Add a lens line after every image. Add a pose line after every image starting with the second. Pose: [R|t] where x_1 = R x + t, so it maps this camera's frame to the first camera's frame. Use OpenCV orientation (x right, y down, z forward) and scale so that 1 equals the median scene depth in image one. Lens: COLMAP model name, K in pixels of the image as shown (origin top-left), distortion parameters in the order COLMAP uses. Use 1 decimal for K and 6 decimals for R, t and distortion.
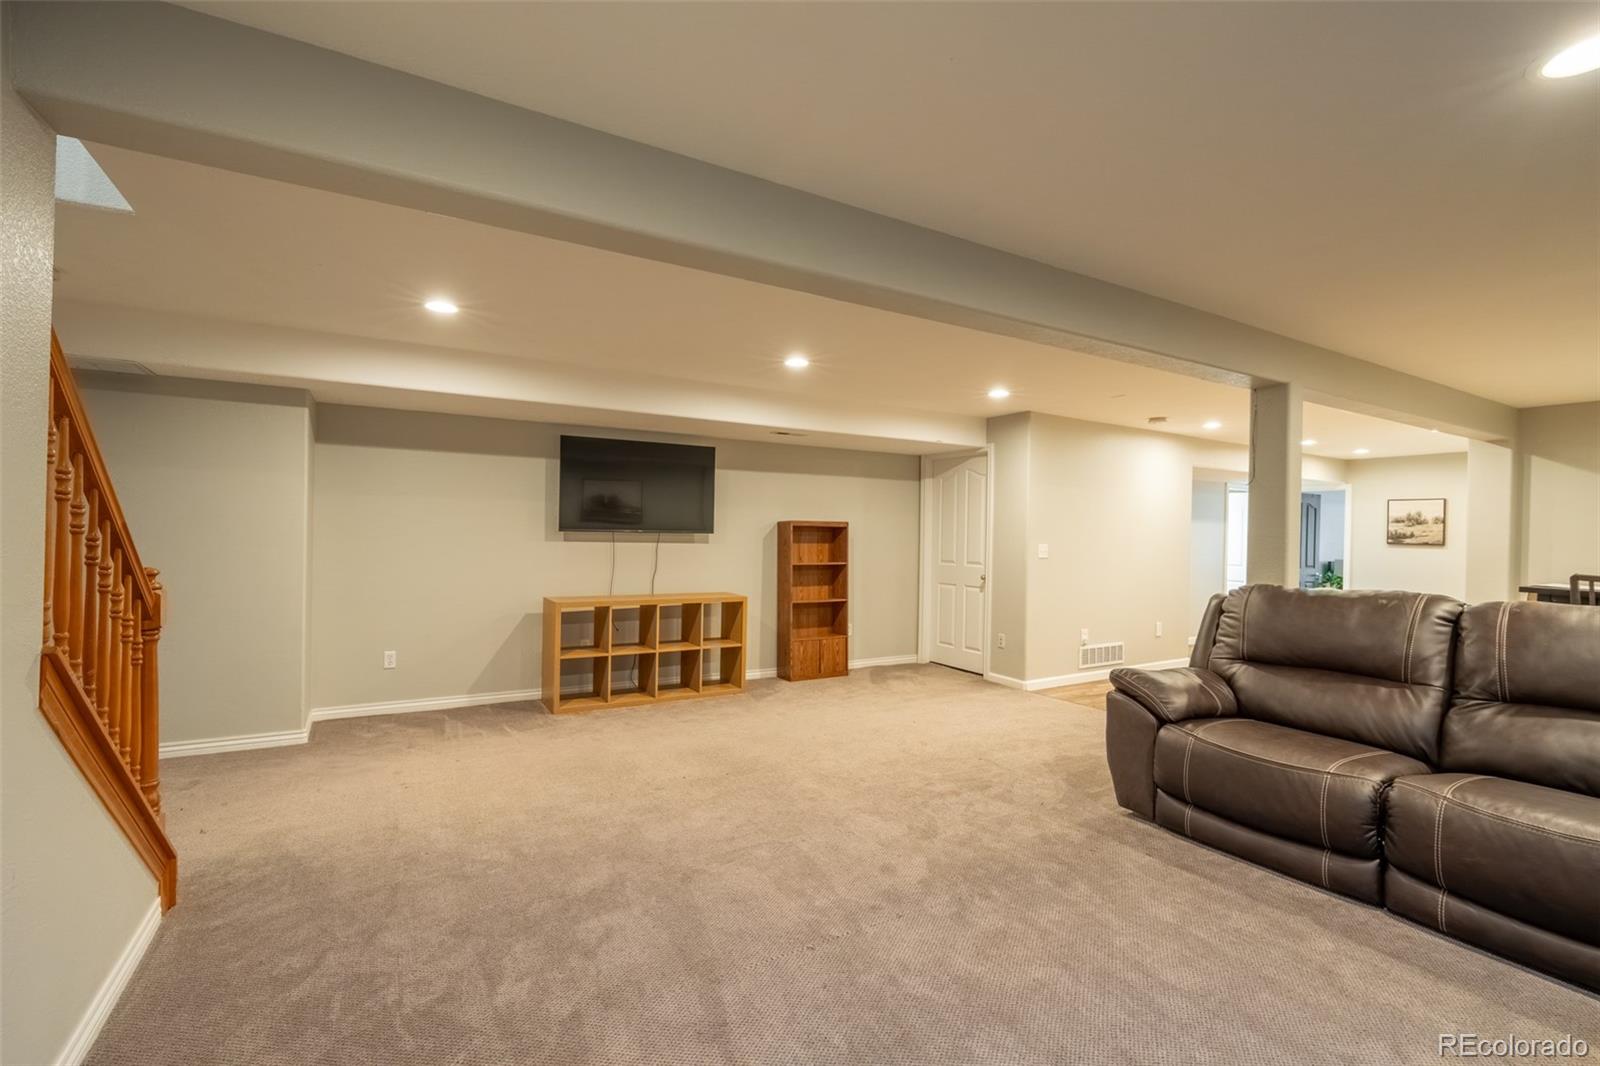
lens RADIAL K [[712.7, 0, 791.3], [0, 712.7, 533.8], [0, 0, 1]] dist [-0.007755, 0.001845]
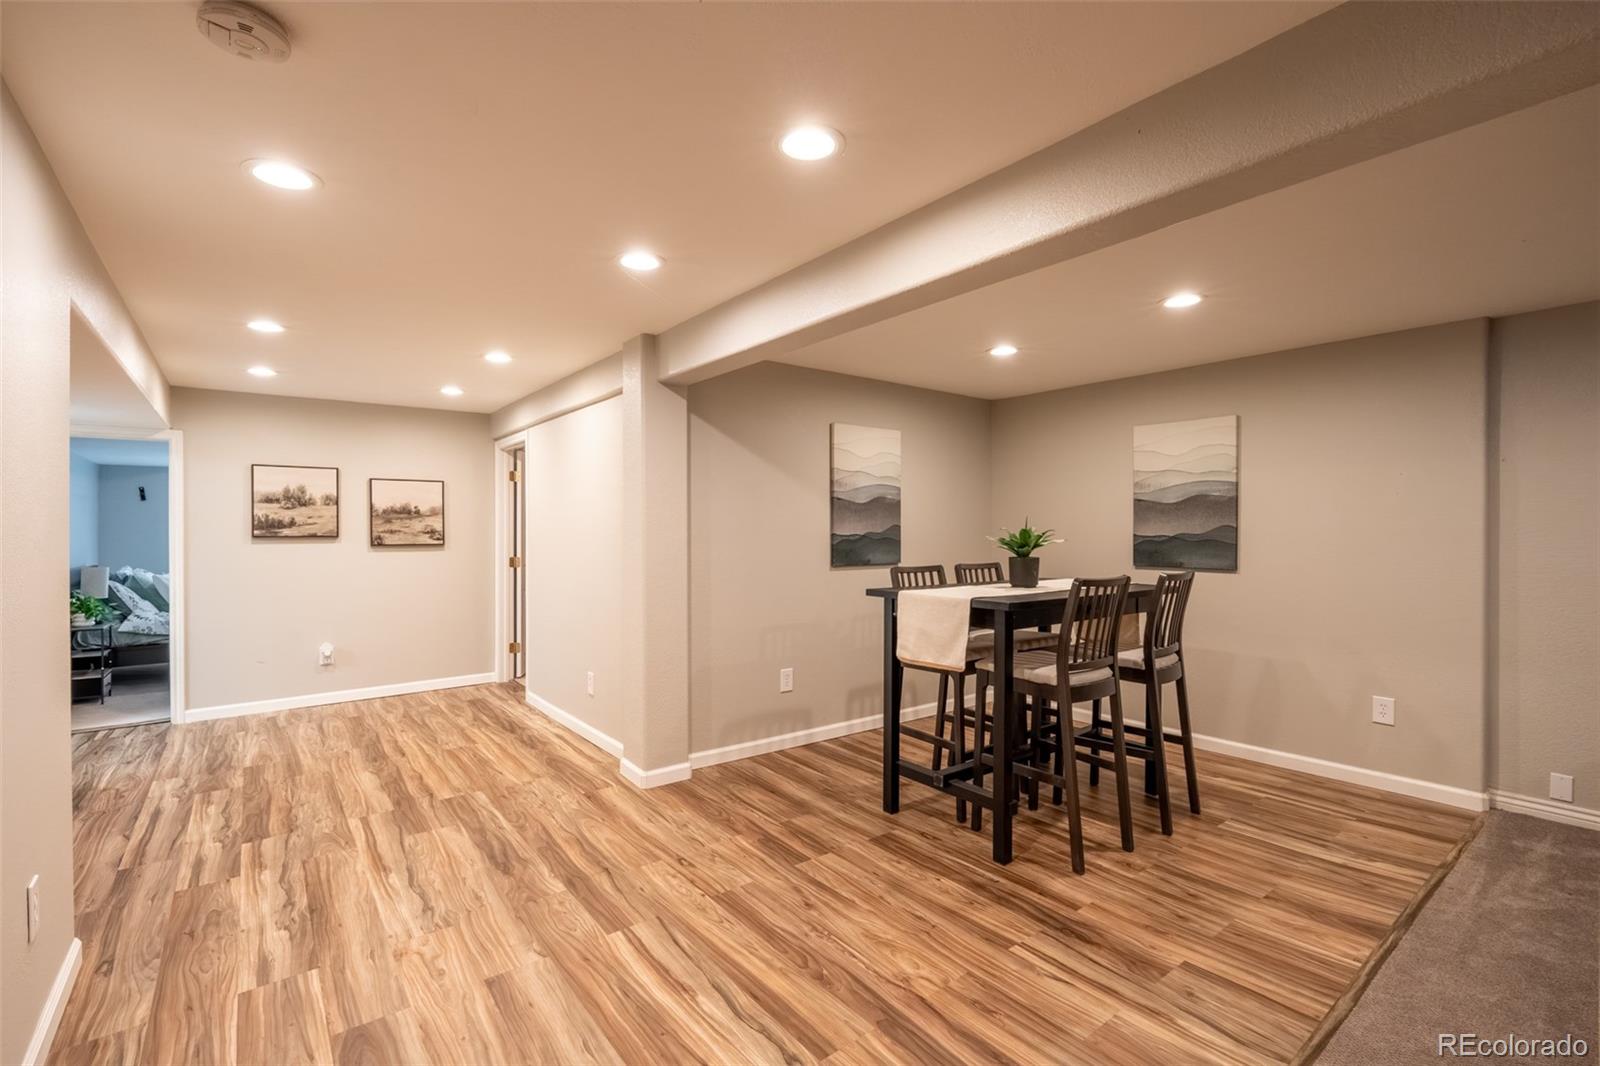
lens RADIAL K [[712.7, 0, 798.9], [0, 712.7, 532.2], [0, 0, 1]] dist [-0.007755, 0.001845]
pose [[-0.128709, -0.020603, 0.991468, 0.192587], [0.000188, 0.999784, 0.020801, -0.002753], [-0.991682, 0.002864, -0.128677, 0.635420]]
